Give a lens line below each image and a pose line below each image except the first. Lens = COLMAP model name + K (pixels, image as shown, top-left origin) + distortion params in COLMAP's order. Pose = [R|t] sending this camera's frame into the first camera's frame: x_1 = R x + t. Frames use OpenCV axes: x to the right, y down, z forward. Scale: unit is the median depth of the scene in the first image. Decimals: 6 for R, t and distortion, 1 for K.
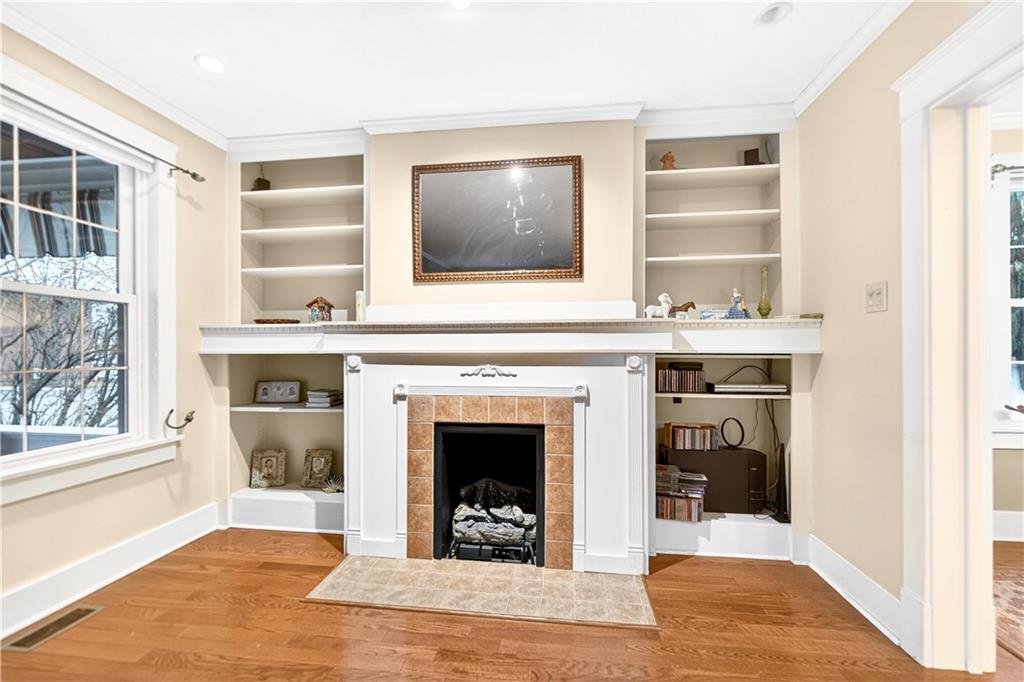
lens RADIAL K [[429.4, 0, 512.9], [0, 429.4, 345.1], [0, 0, 1]] dist [0.000426, 0.000010]
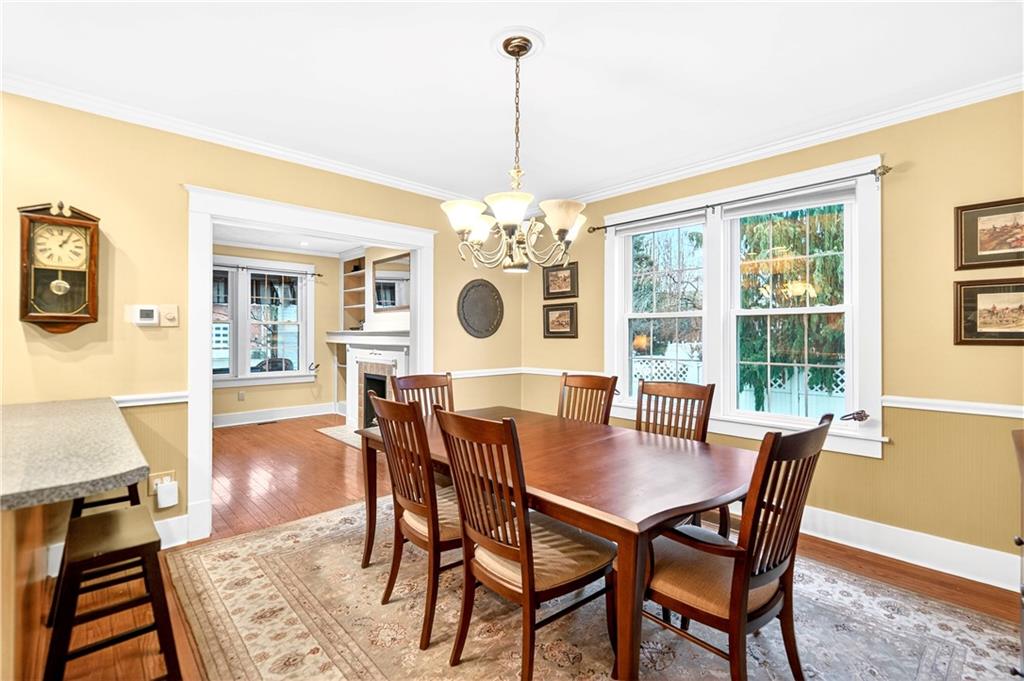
lens RADIAL K [[447.5, 0, 515.9], [0, 447.5, 336.5], [0, 0, 1]] dist [-0.000788, -0.000212]
pose [[0.783967, 0.007647, -0.620756, 2.020809], [-0.001465, 0.999944, 0.010469, -0.050404], [0.620801, -0.007298, 0.783934, -0.422269]]
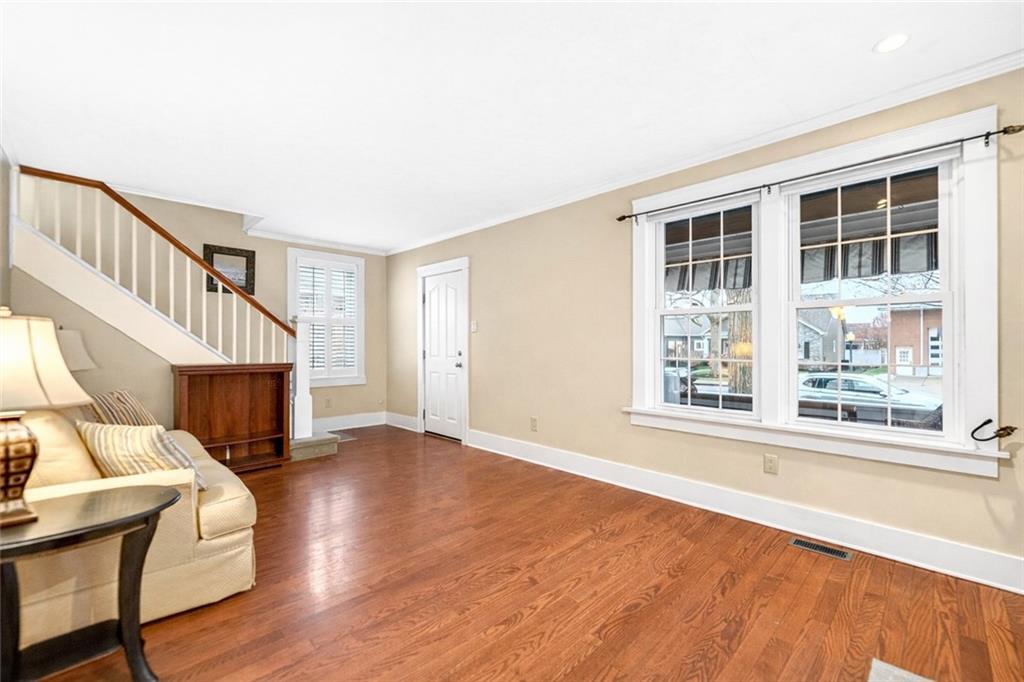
lens RADIAL K [[429.4, 0, 512.9], [0, 429.4, 345.1], [0, 0, 1]] dist [0.000426, 0.000010]
pose [[-0.613960, 0.006267, -0.789312, 0.470795], [0.006839, 0.999973, 0.002620, -0.006448], [0.789307, -0.003790, -0.613987, 0.806053]]
